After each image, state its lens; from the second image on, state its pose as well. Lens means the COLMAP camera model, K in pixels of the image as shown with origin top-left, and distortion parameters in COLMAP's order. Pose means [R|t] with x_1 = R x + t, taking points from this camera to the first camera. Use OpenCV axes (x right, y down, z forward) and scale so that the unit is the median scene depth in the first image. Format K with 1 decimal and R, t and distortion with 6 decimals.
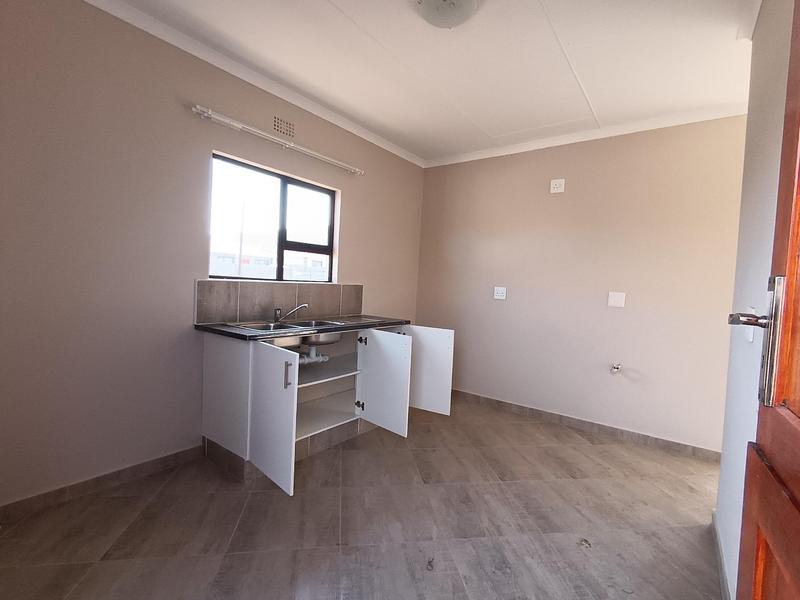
lens RADIAL K [[379.7, 0, 403.1], [0, 379.7, 296.4], [0, 0, 1]] dist [-0.004246, -0.000105]
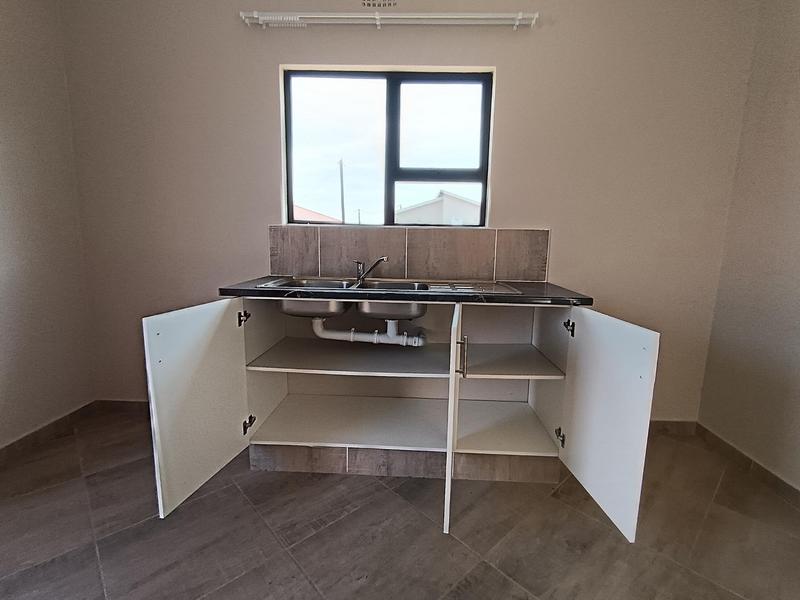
lens RADIAL K [[379.7, 0, 402.5], [0, 379.7, 294.4], [0, 0, 1]] dist [-0.004246, -0.000105]
pose [[0.563842, 0.087176, -0.821269, 0.309875], [-0.023419, 0.995701, 0.089613, 0.025758], [0.825551, -0.031294, 0.563459, 0.622613]]
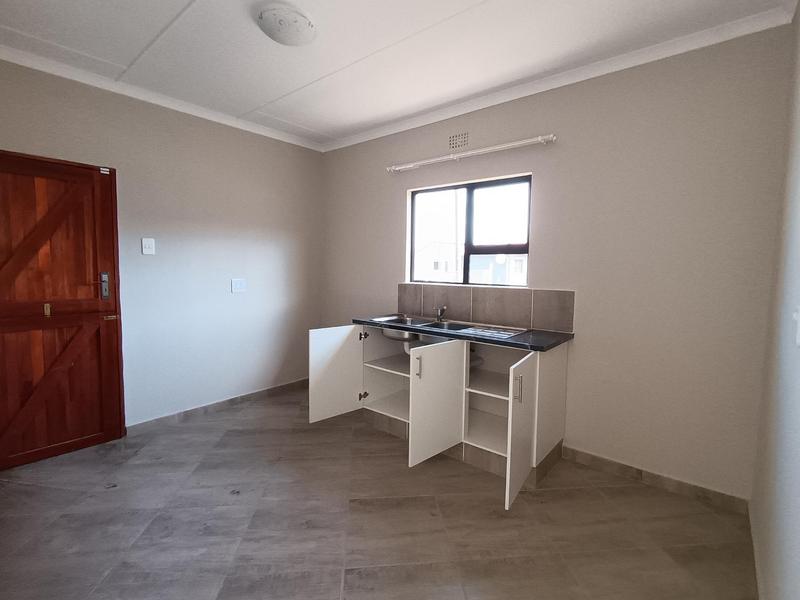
lens RADIAL K [[379.7, 0, 405.5], [0, 379.7, 296.5], [0, 0, 1]] dist [-0.004246, -0.000105]
pose [[-0.048124, 0.025422, -0.998518, 0.761104], [-0.051585, 0.998279, 0.027902, -0.028919], [0.997508, 0.052852, -0.046730, 0.907725]]
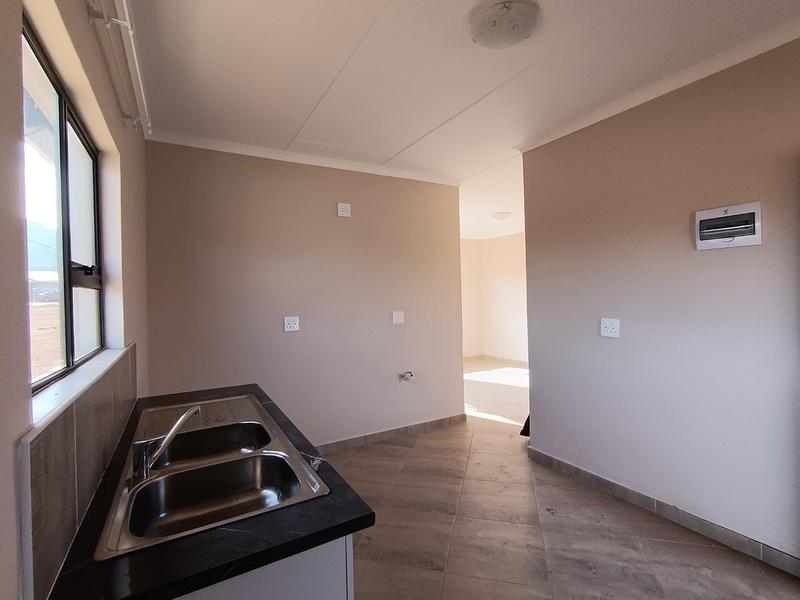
lens RADIAL K [[379.7, 0, 403.2], [0, 379.7, 298.7], [0, 0, 1]] dist [-0.004246, -0.000105]
pose [[0.396857, -0.065748, 0.915523, -0.539810], [0.077962, 0.996241, 0.037750, -0.101241], [-0.914563, 0.056394, 0.400491, 0.564971]]
